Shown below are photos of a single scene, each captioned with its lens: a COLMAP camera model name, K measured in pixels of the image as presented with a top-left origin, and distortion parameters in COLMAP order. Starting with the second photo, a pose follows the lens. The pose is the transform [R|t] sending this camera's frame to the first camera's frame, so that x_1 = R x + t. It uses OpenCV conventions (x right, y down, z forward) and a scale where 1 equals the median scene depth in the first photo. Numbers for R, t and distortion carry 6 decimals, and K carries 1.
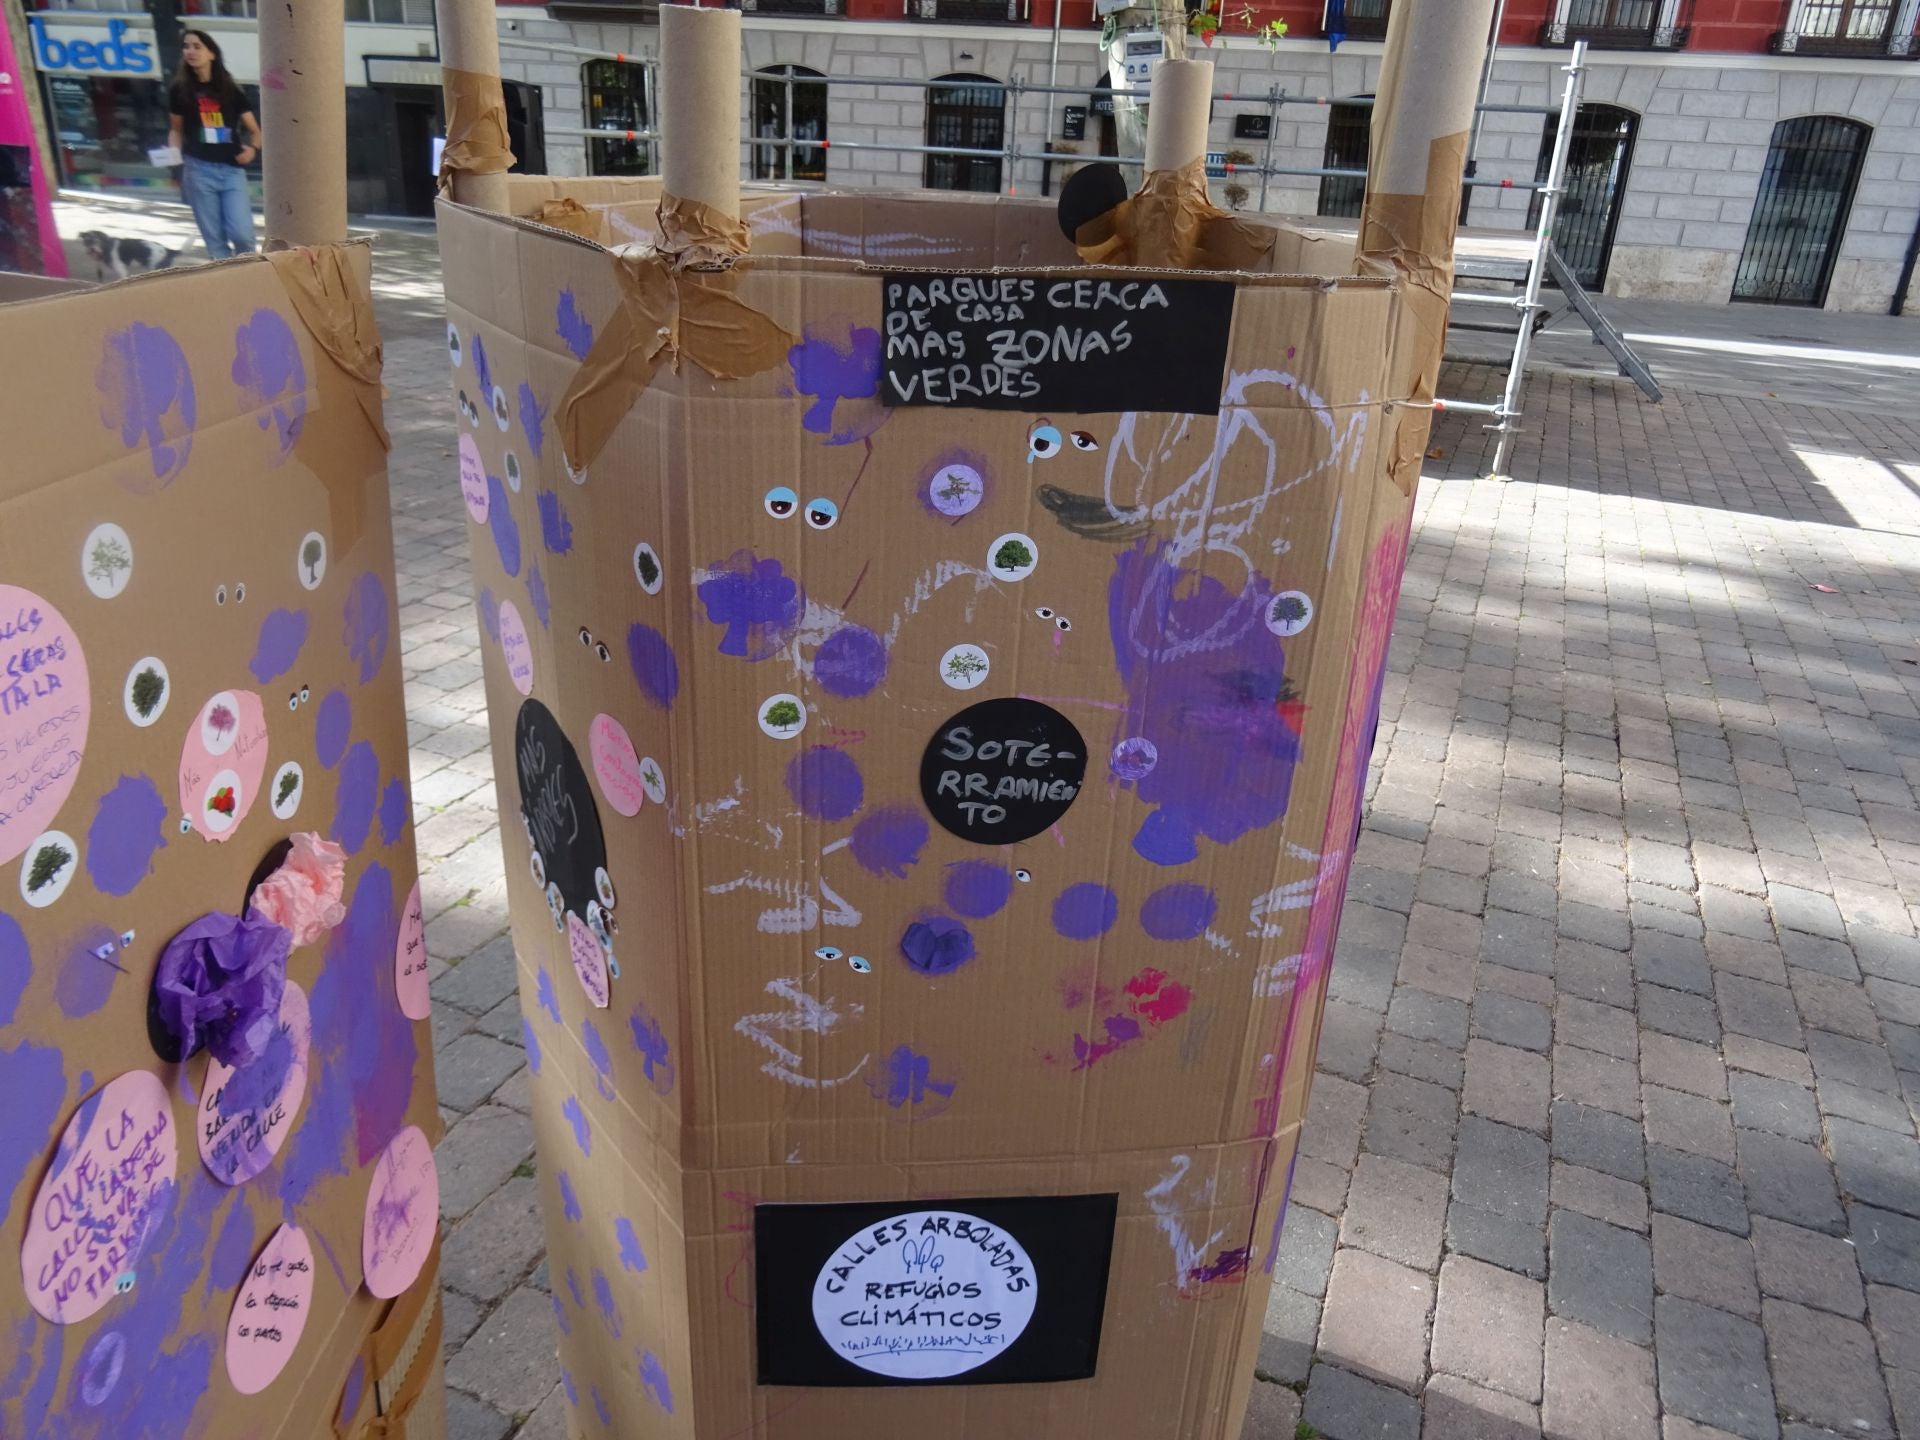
lens RADIAL K [[1377.9, 0, 960.0], [0, 1377.9, 720.0], [0, 0, 1]] dist [0.001894, -0.004218]
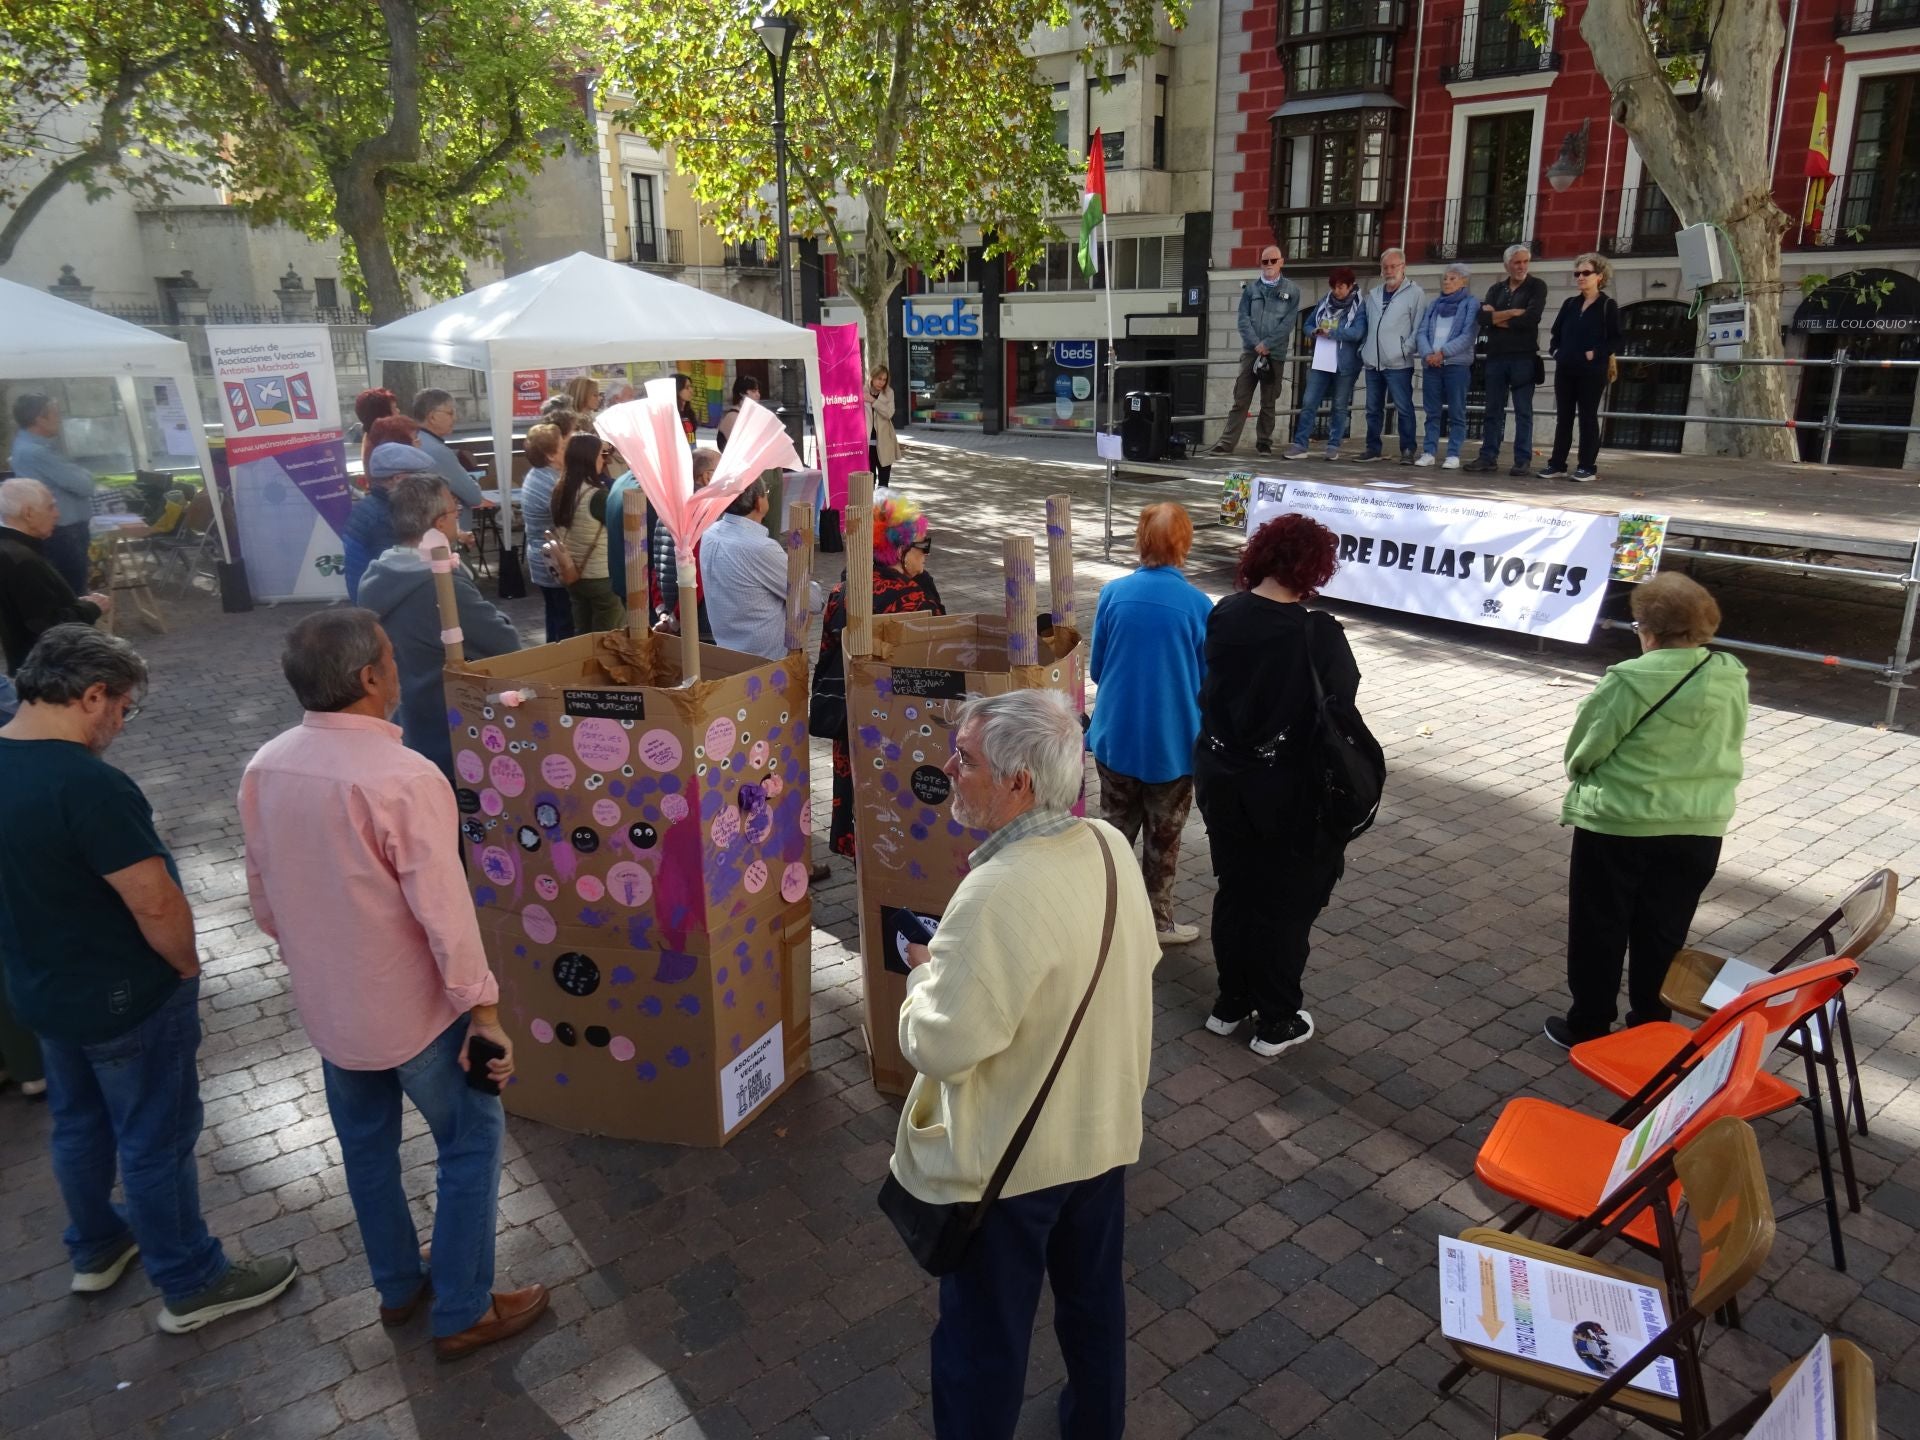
lens RADIAL K [[1389.2, 0, 960.0], [0, 1389.2, 720.0], [0, 0, 1]] dist [-0.001709, 0.002084]
pose [[0.866093, 0.081815, -0.493142, 1.912076], [-0.143440, 0.985704, -0.088386, 0.181896], [0.478861, 0.147287, 0.865447, -2.264762]]
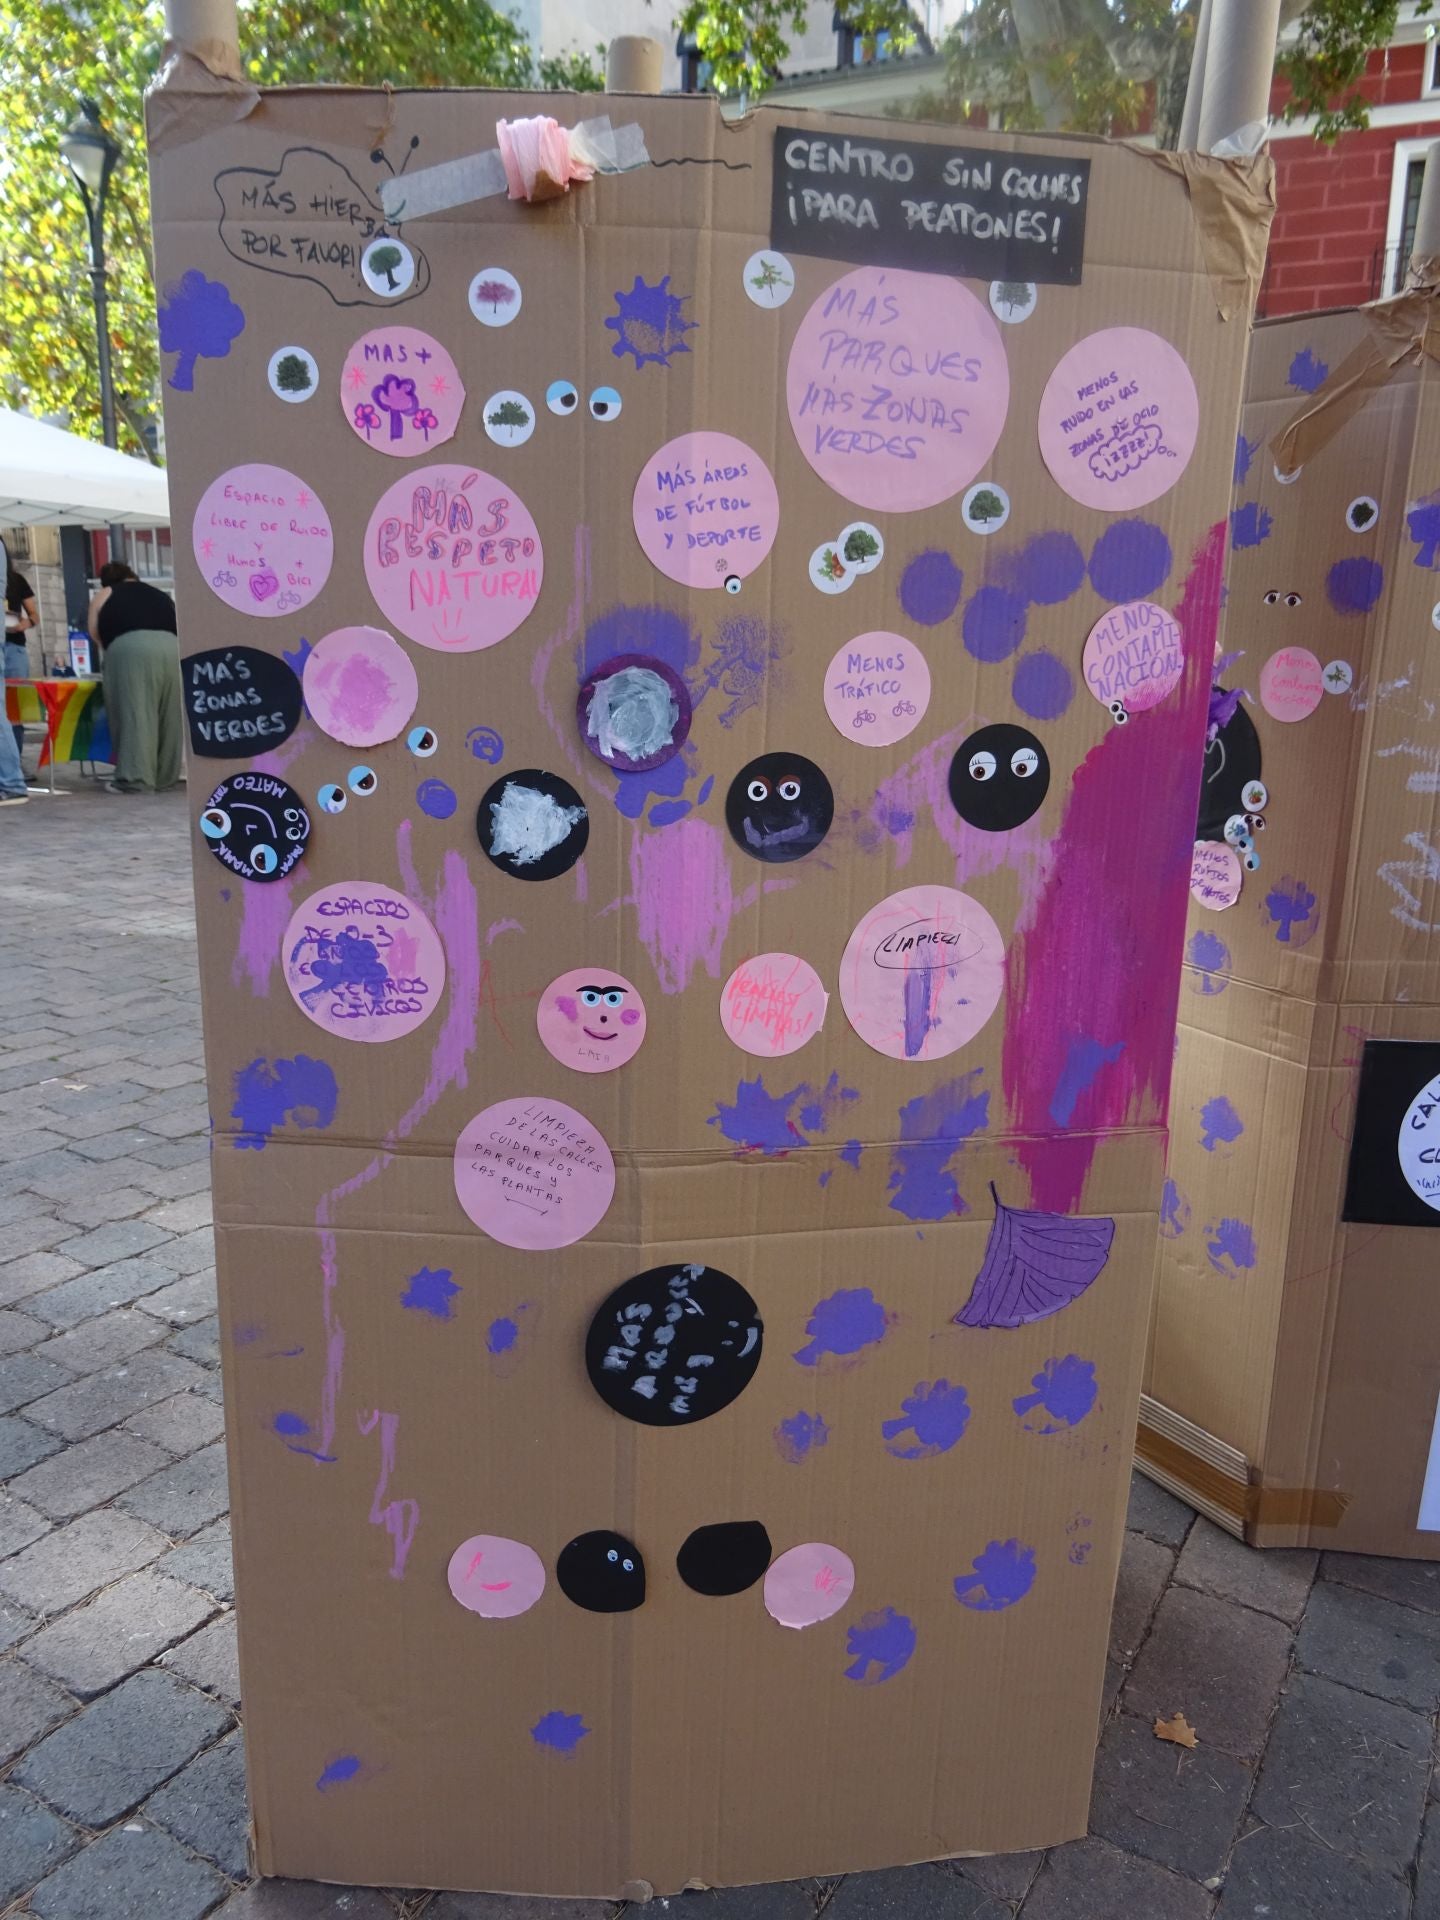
lens RADIAL K [[1389.2, 0, 720.0], [0, 1389.2, 960.0], [0, 0, 1]] dist [-0.001709, 0.002084]
pose [[0.984451, -0.006573, -0.175536, -0.569193], [-0.026527, 0.982276, -0.185555, 0.586072], [0.173644, 0.187326, 0.966828, -0.447796]]
